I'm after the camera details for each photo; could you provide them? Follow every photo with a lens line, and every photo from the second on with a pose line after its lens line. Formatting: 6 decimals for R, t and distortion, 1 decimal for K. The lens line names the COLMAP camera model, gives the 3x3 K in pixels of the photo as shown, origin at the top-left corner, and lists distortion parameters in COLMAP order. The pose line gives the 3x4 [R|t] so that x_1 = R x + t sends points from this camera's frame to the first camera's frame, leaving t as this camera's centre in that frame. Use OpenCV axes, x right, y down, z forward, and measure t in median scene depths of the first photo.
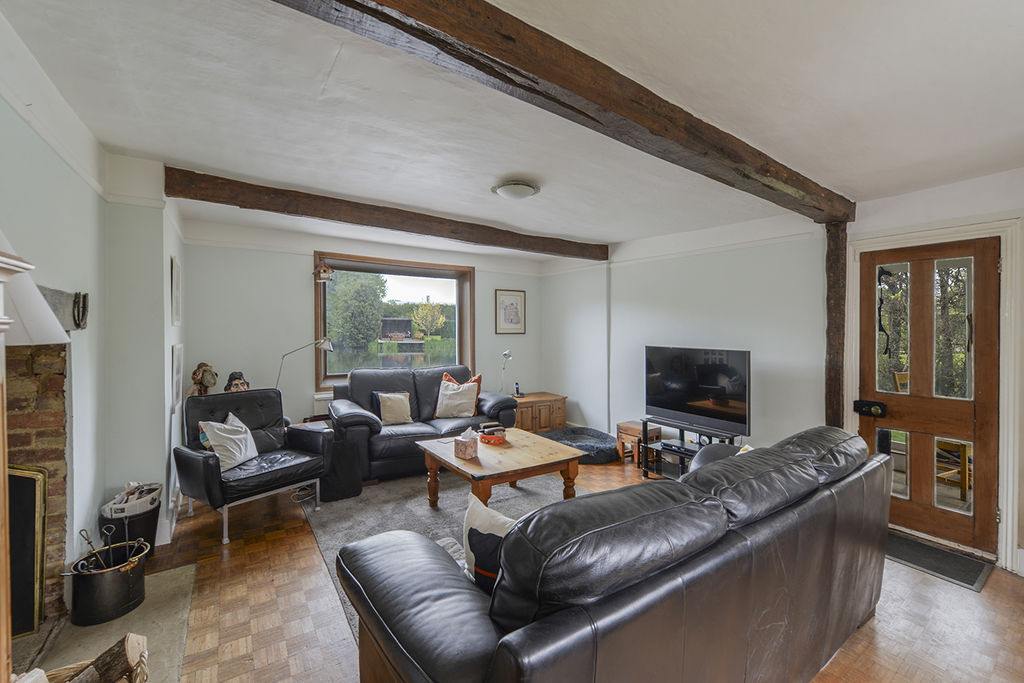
lens RADIAL K [[428.9, 0, 508.3], [0, 428.9, 329.4], [0, 0, 1]] dist [-0.001561, -0.000157]
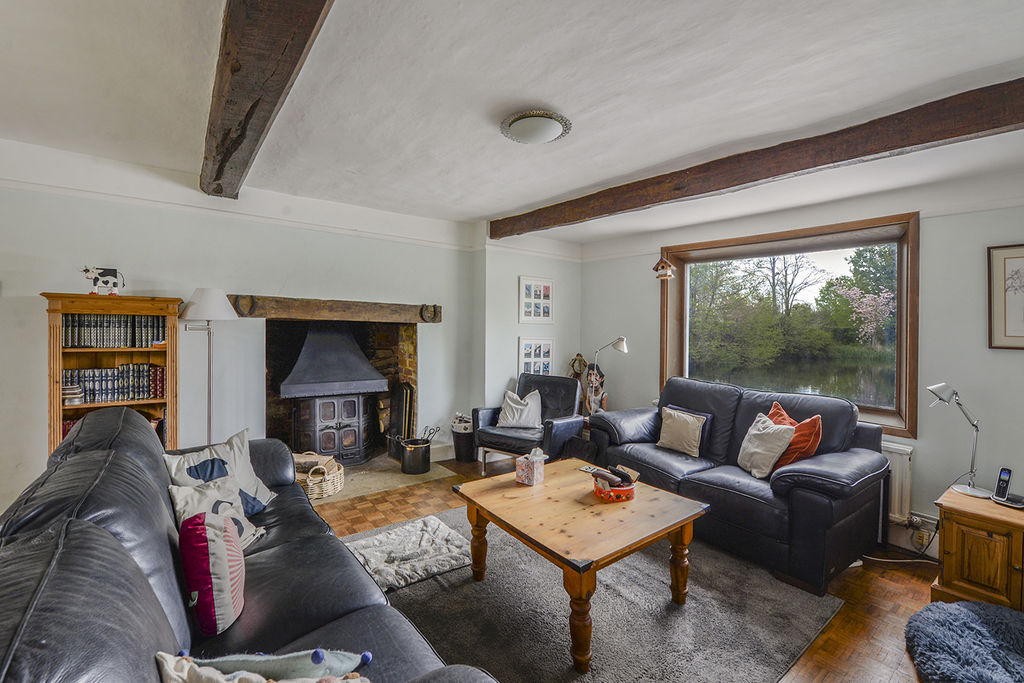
lens RADIAL K [[428.9, 0, 508.3], [0, 428.9, 329.4], [0, 0, 1]] dist [-0.001561, -0.000157]
pose [[0.081019, 0.008548, -0.996676, 0.604943], [-0.024460, 0.999679, 0.006585, 0.001617], [0.996412, 0.023846, 0.081202, 0.751792]]
